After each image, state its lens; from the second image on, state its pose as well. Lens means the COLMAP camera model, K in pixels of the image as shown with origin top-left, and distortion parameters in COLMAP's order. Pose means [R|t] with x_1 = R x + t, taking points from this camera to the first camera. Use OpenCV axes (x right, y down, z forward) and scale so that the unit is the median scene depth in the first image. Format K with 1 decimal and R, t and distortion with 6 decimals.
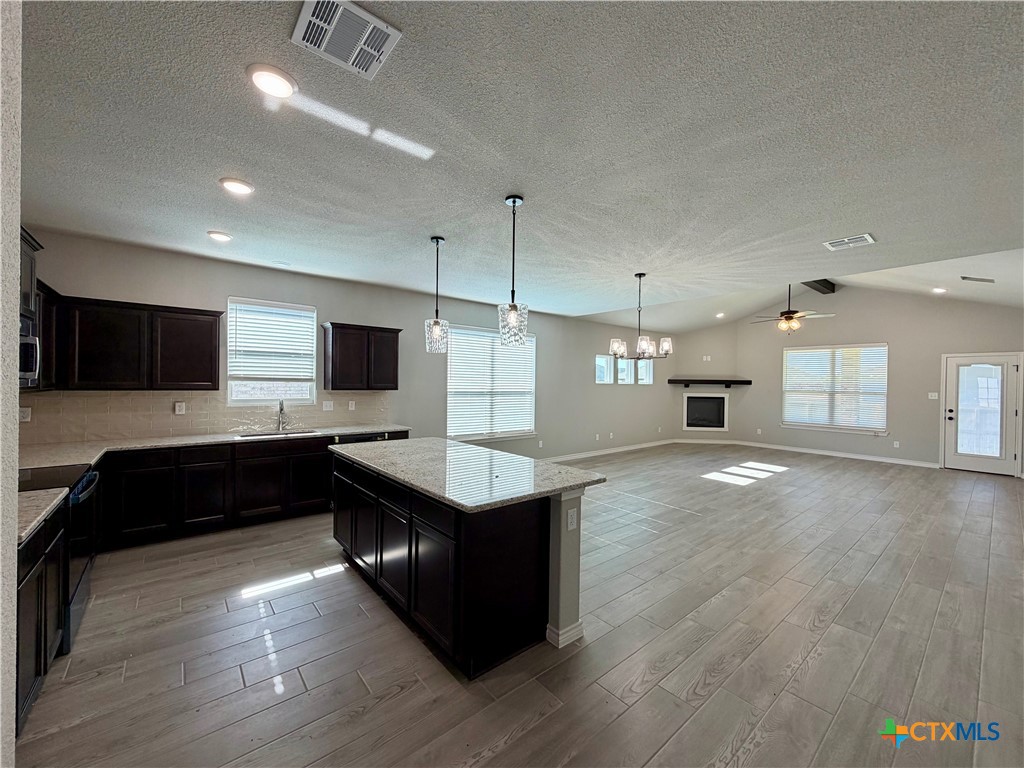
lens RADIAL K [[407.8, 0, 510.5], [0, 407.8, 385.7], [0, 0, 1]] dist [0.000556, -0.000007]
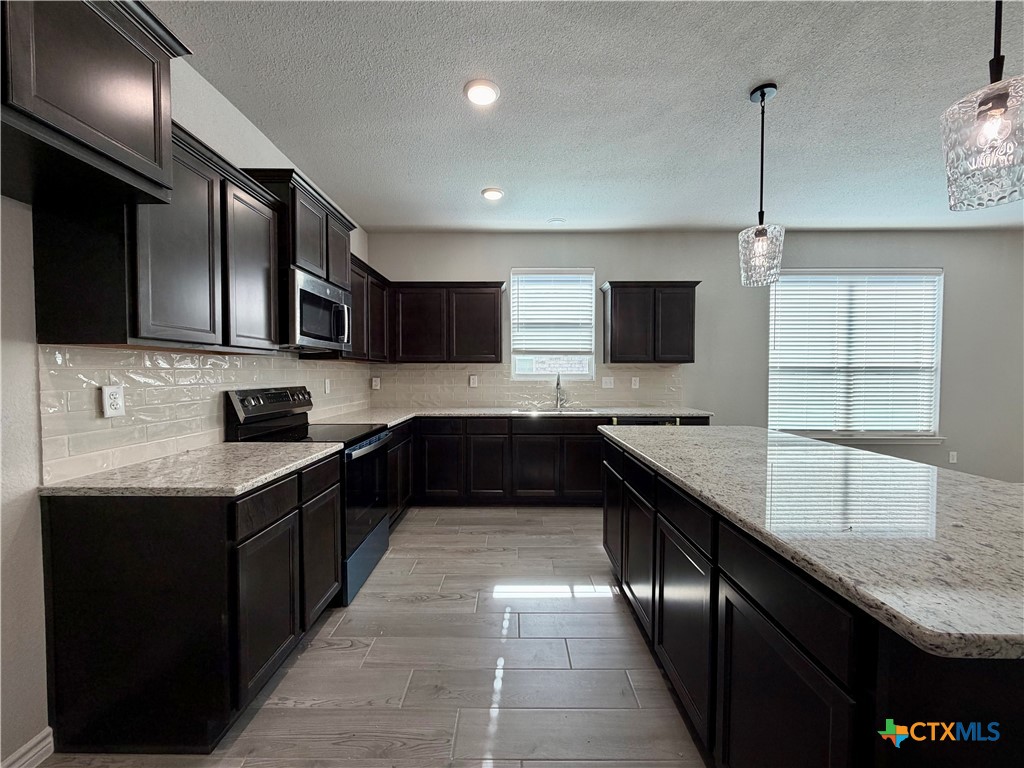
lens RADIAL K [[407.8, 0, 510.7], [0, 407.8, 385.1], [0, 0, 1]] dist [0.000556, -0.000007]
pose [[0.766017, 0.005548, -0.642796, -0.057341], [0.005747, 0.999864, 0.015478, 0.043449], [0.642794, -0.015551, 0.765881, 0.228922]]
